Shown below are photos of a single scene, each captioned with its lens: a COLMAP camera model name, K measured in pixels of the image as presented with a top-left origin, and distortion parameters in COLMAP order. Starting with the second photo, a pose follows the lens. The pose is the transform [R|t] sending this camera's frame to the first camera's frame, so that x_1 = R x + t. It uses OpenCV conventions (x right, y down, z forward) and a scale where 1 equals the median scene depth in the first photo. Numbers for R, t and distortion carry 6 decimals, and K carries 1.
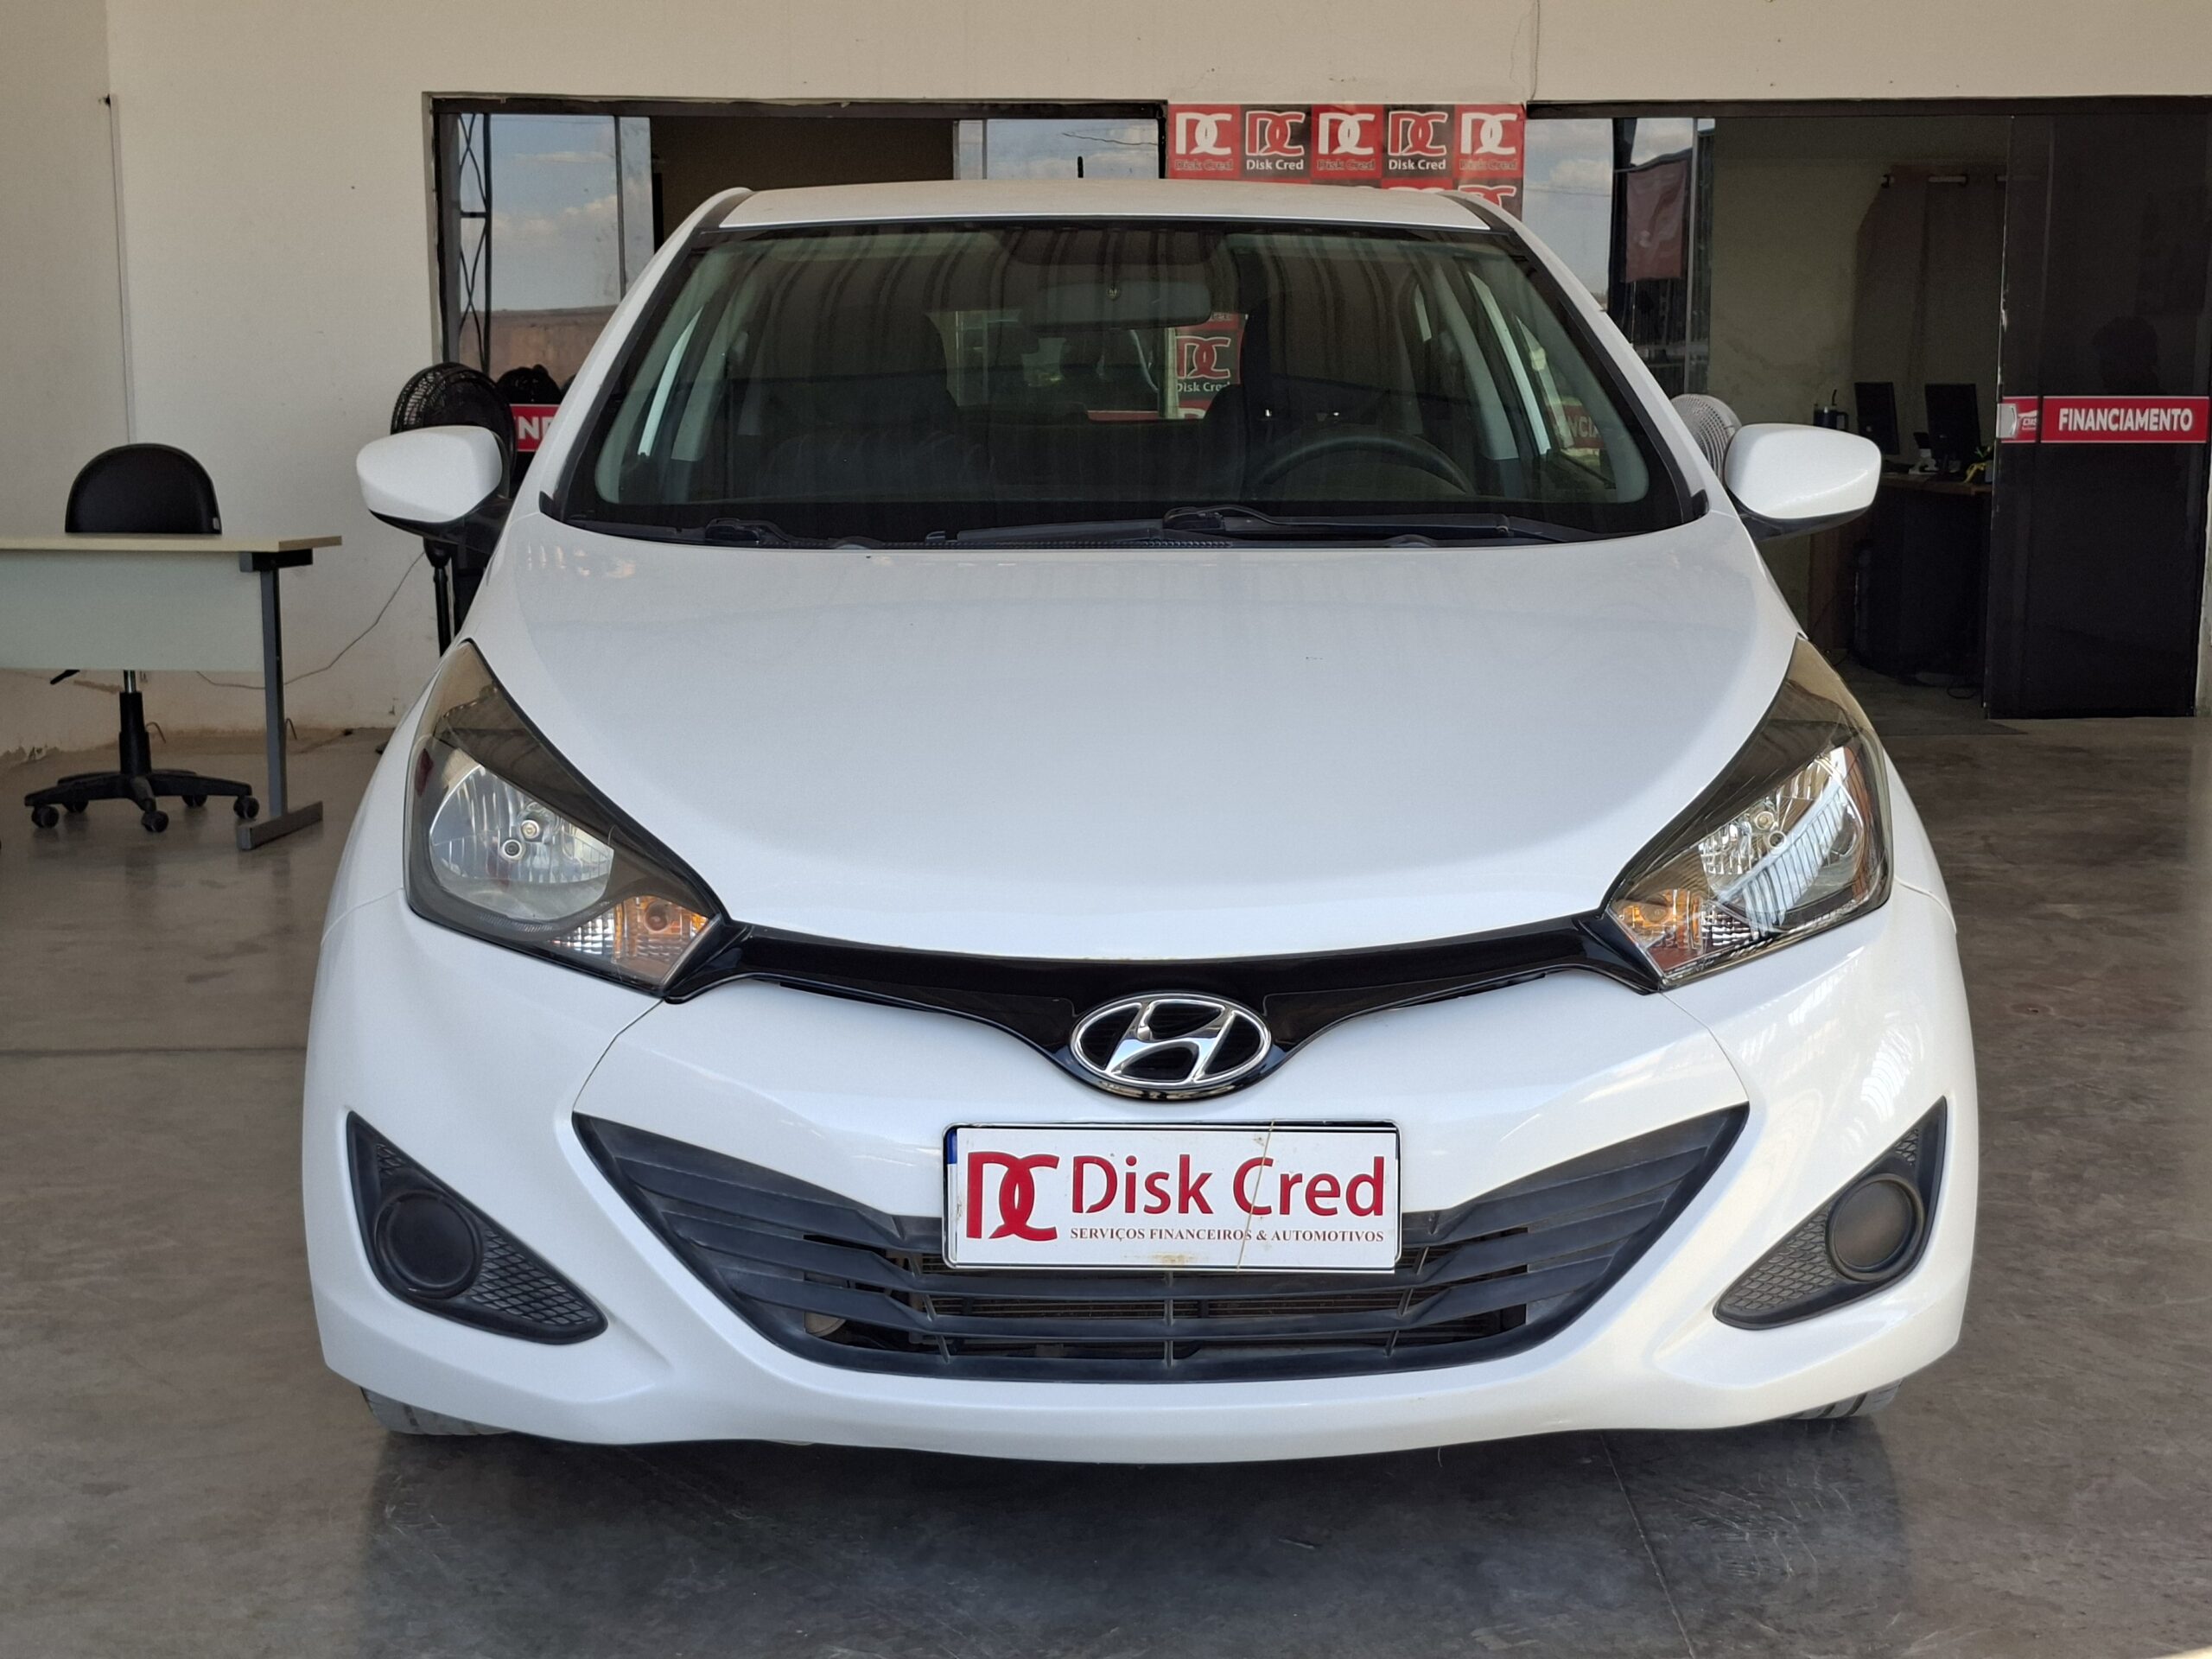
lens RADIAL K [[2925.7, 0, 1074.5], [0, 2925.7, 832.7], [0, 0, 1]] dist [0.135852, -0.168824]
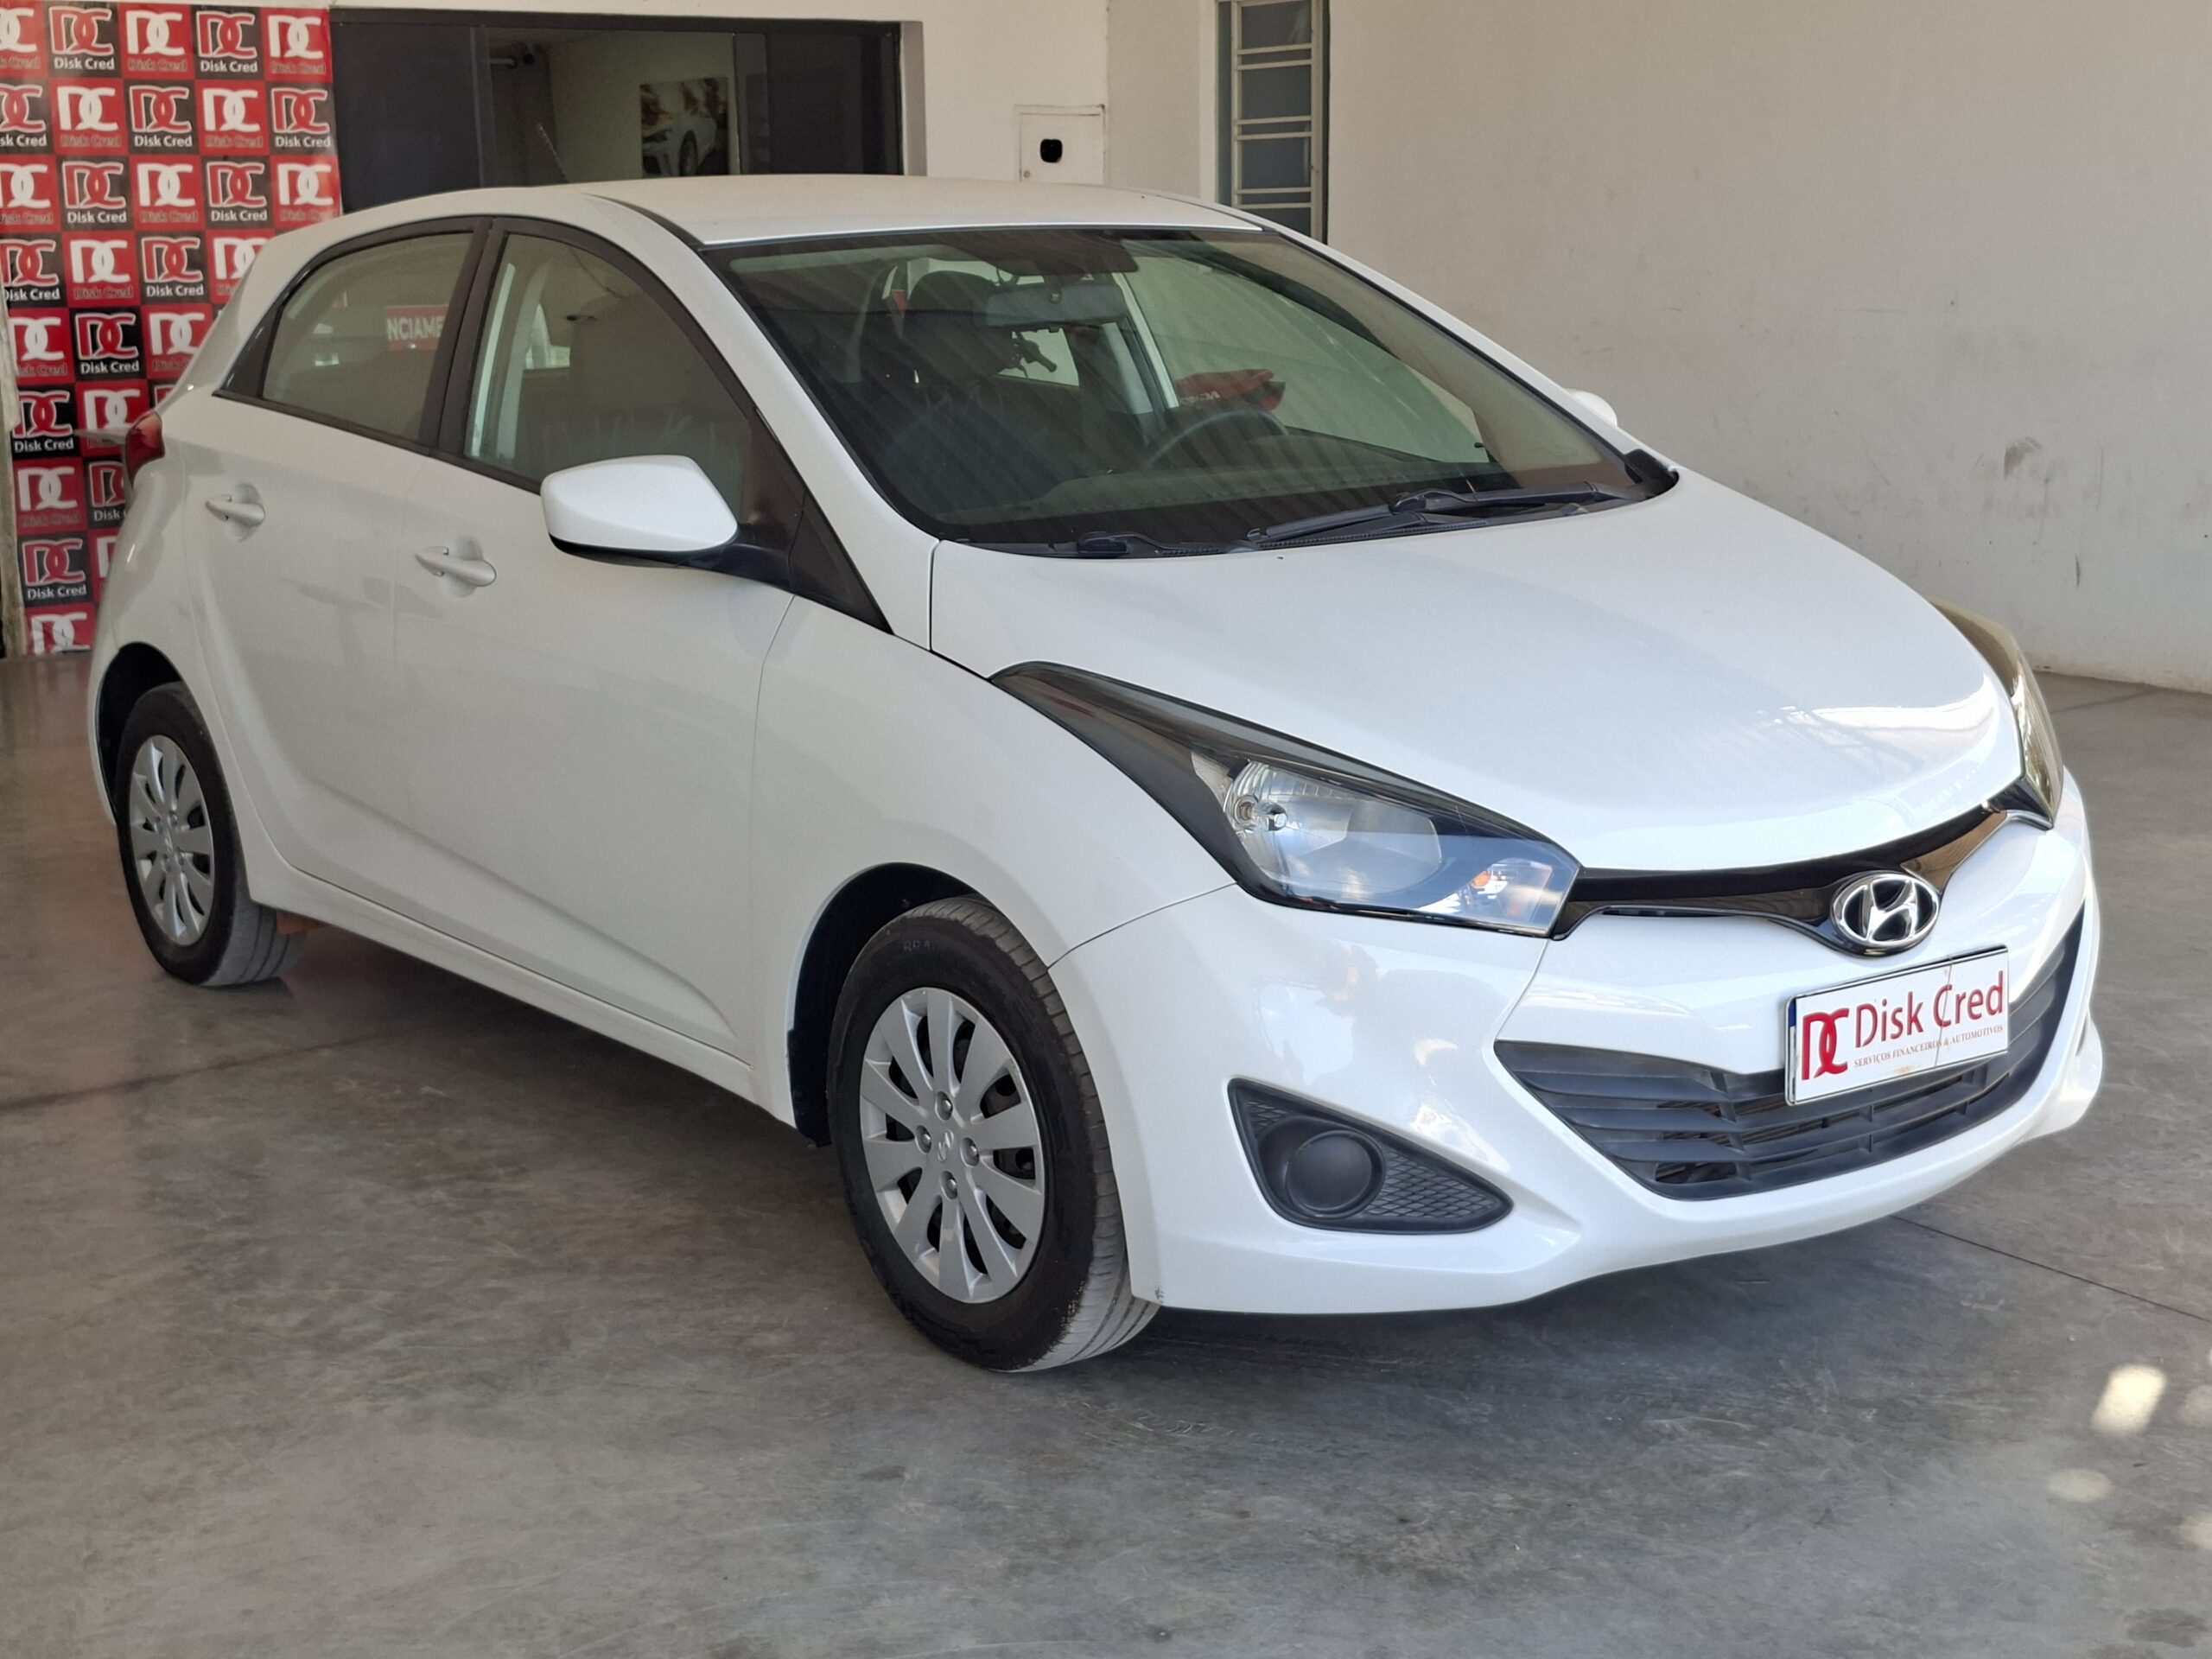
lens RADIAL K [[2925.7, 0, 1074.5], [0, 2925.7, 832.7], [0, 0, 1]] dist [0.135852, -0.168824]
pose [[0.826286, -0.130994, 0.547806, -1.011893], [0.103461, 0.991330, 0.080994, -0.112239], [-0.553666, -0.010248, 0.832675, 0.081513]]
